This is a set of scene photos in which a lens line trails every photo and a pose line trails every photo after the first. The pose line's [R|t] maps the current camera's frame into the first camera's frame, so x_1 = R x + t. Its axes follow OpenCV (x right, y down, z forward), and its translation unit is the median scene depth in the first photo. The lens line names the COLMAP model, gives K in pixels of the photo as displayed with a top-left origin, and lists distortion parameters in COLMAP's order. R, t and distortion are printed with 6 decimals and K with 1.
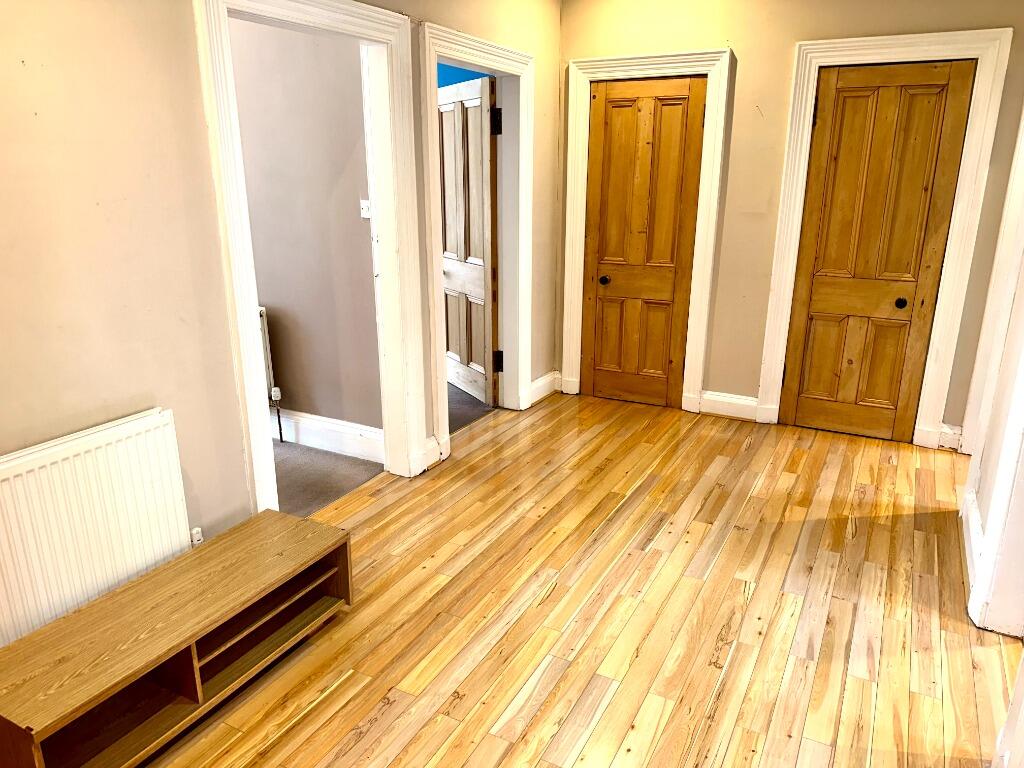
lens RADIAL K [[710.1, 0, 512.4], [0, 710.1, 382.3], [0, 0, 1]] dist [0.028439, -0.018932]
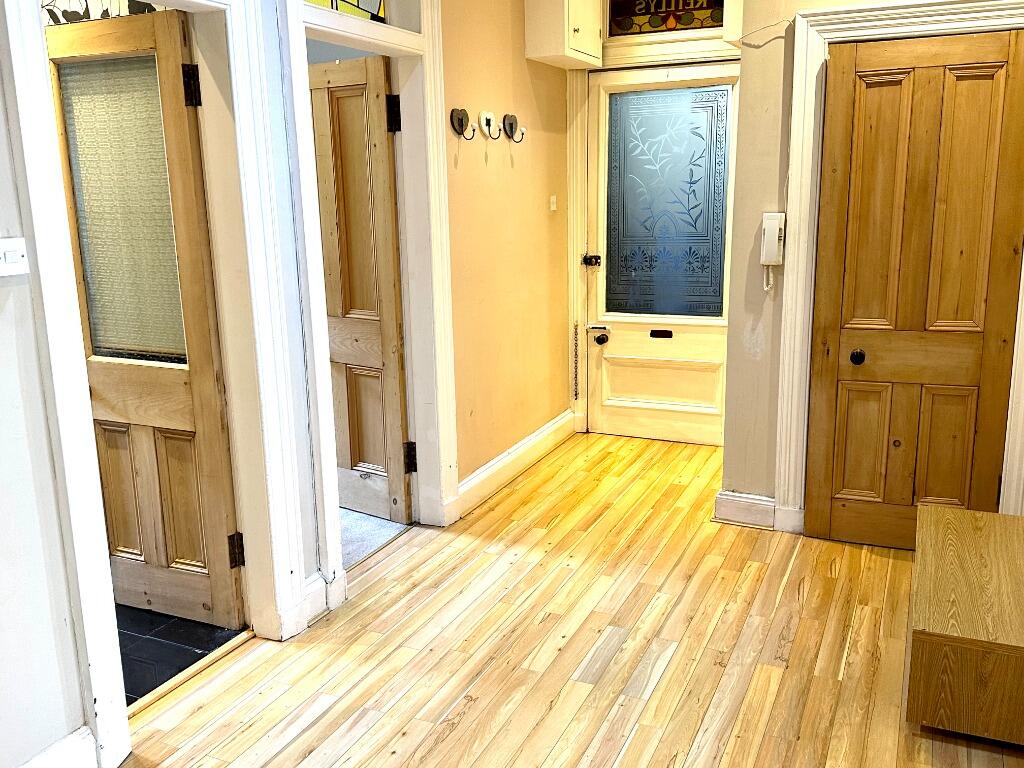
lens RADIAL K [[922.4, 0, 512.1], [0, 922.4, 382.0], [0, 0, 1]] dist [0.012353, -0.001881]
pose [[-0.996867, 0.036264, -0.070296, 0.305529], [-0.002429, 0.874263, 0.485446, -0.581771], [0.079062, 0.484096, -0.871436, 1.904311]]
